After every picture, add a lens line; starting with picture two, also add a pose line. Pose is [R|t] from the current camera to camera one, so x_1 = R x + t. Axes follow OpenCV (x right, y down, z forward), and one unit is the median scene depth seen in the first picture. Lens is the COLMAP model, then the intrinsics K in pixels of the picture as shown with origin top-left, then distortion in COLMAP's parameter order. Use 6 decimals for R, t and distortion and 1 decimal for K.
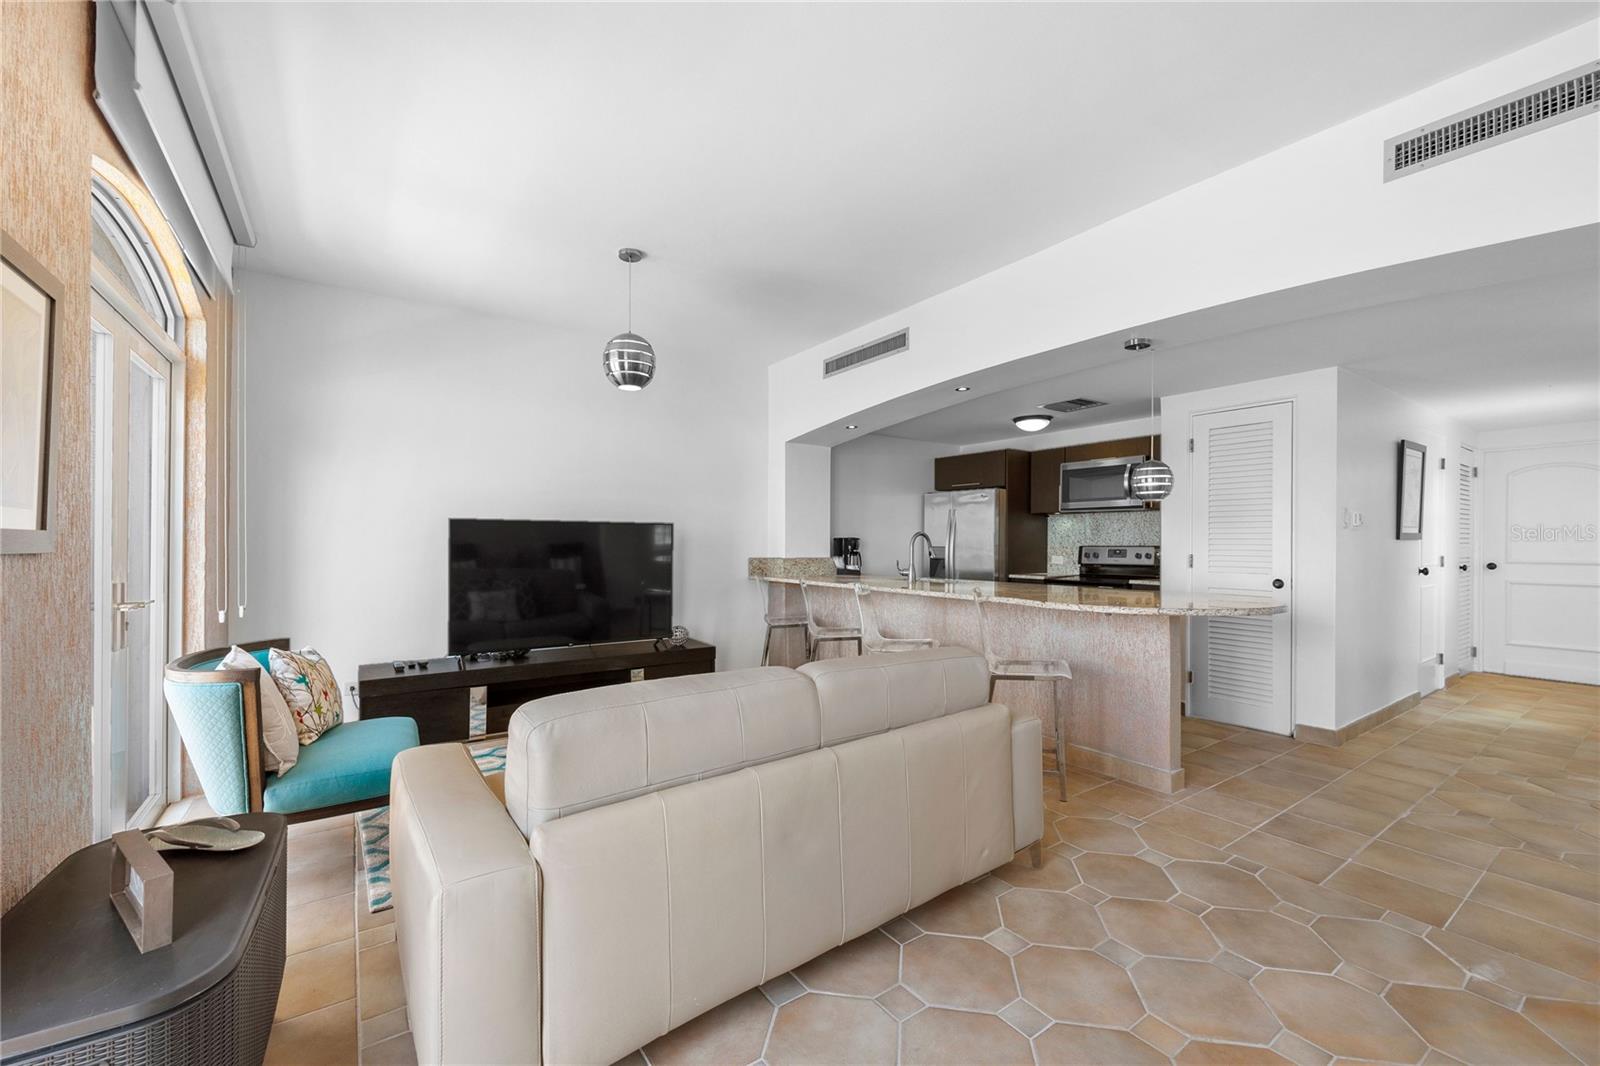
lens RADIAL K [[650.4, 0, 801.2], [0, 650.4, 539.1], [0, 0, 1]] dist [-0.002021, 0.000475]
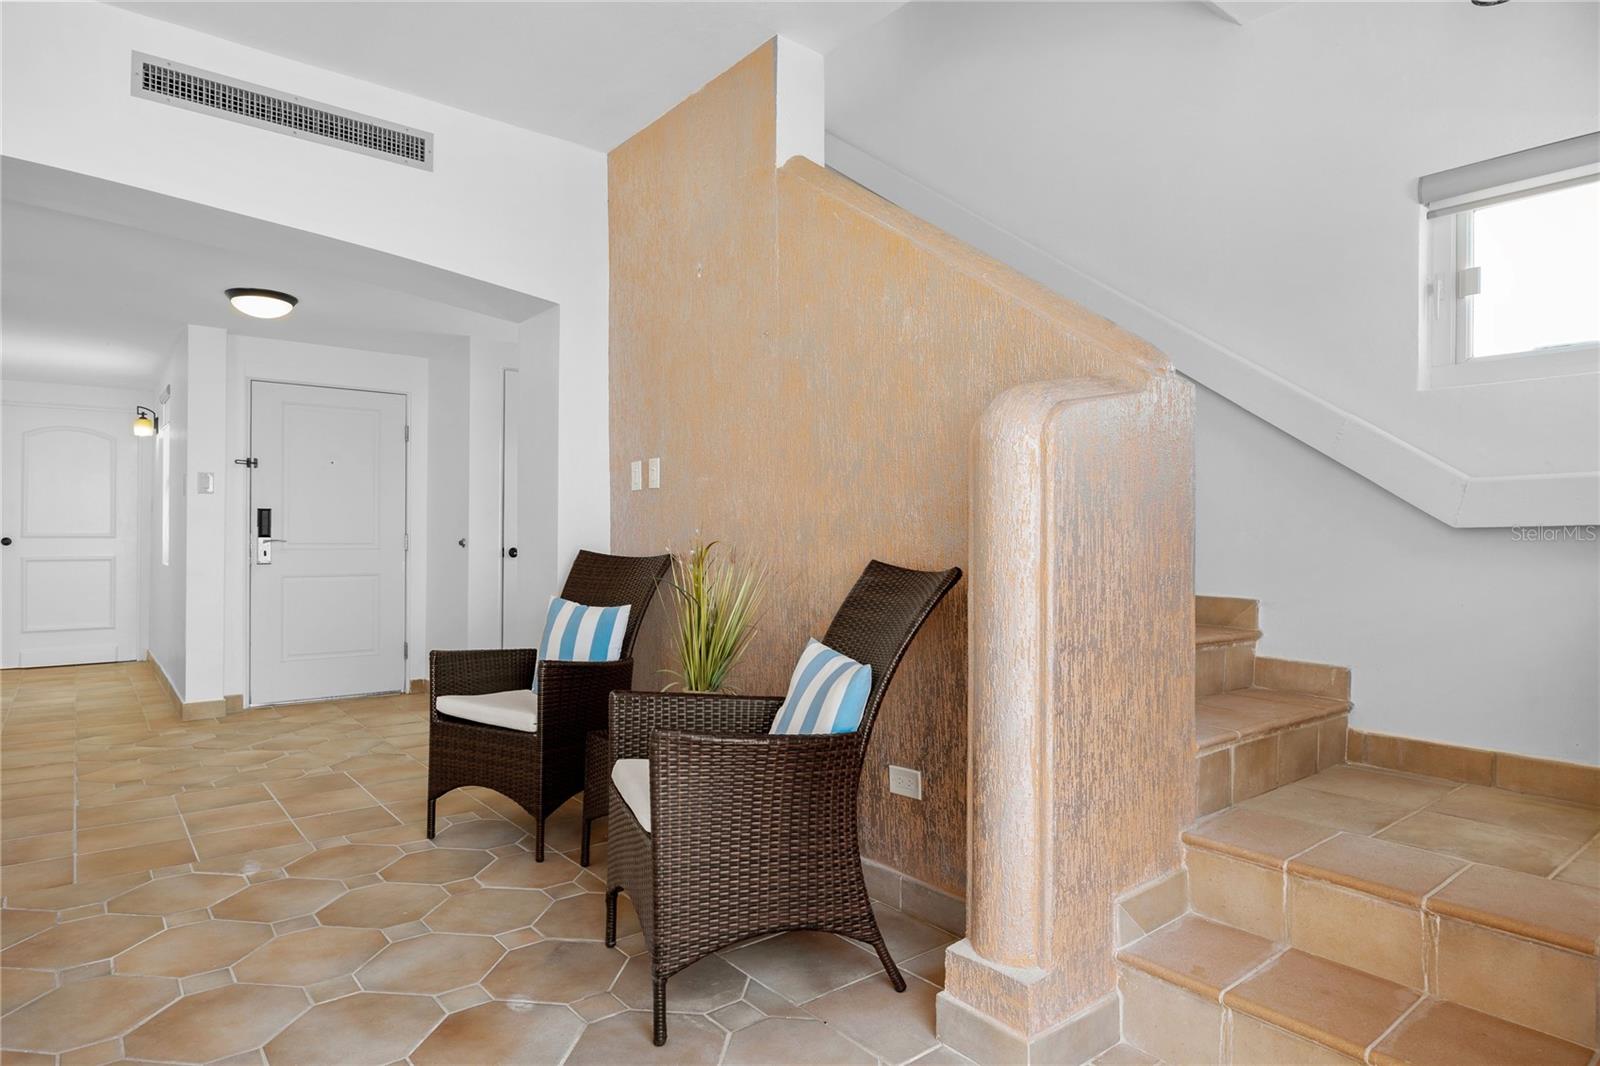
lens RADIAL K [[925.1, 0, 800.0], [0, 925.1, 533.0], [0, 0, 1]] dist [0.001642, 0.000804]
pose [[-0.060595, 0.000158, 0.998162, -0.269607], [-0.003308, 0.999994, -0.000359, 0.040511], [-0.998157, -0.003324, -0.060594, 0.072567]]
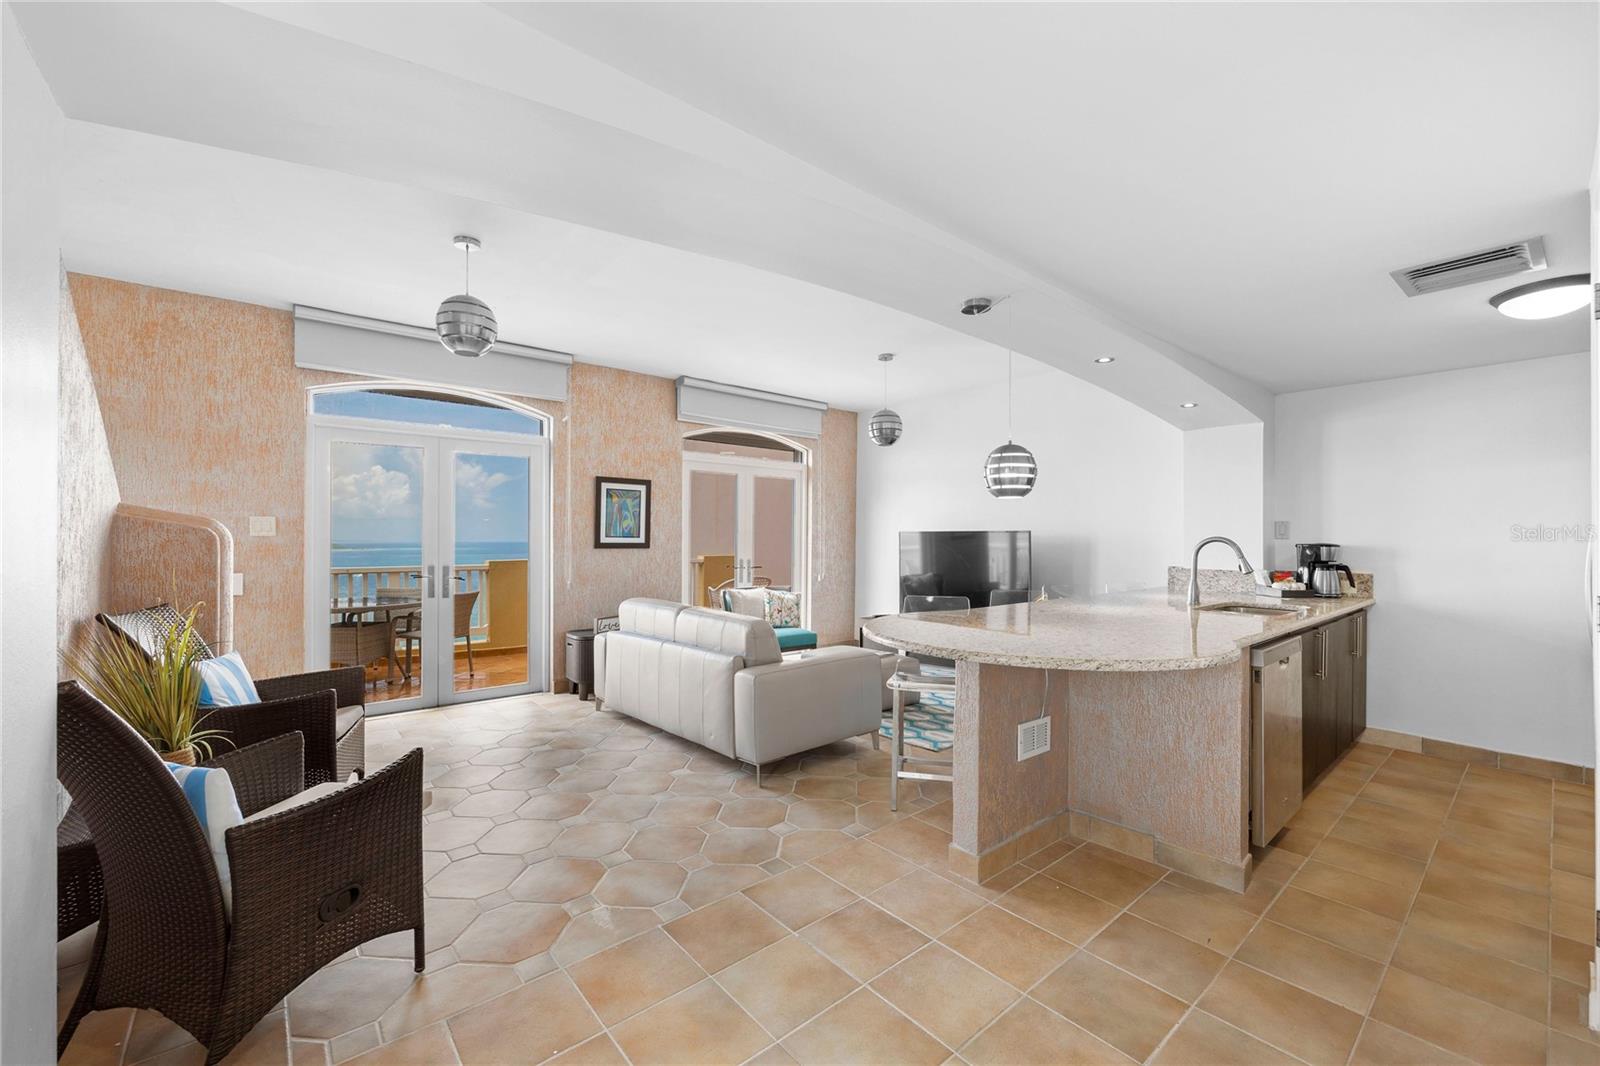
lens RADIAL K [[650.4, 0, 801.2], [0, 650.4, 539.1], [0, 0, 1]] dist [-0.002021, 0.000475]
pose [[0.082699, -0.001207, -0.996574, 1.043838], [0.000212, 0.999999, -0.001193, -0.010041], [0.996575, -0.000113, 0.082699, 0.581067]]
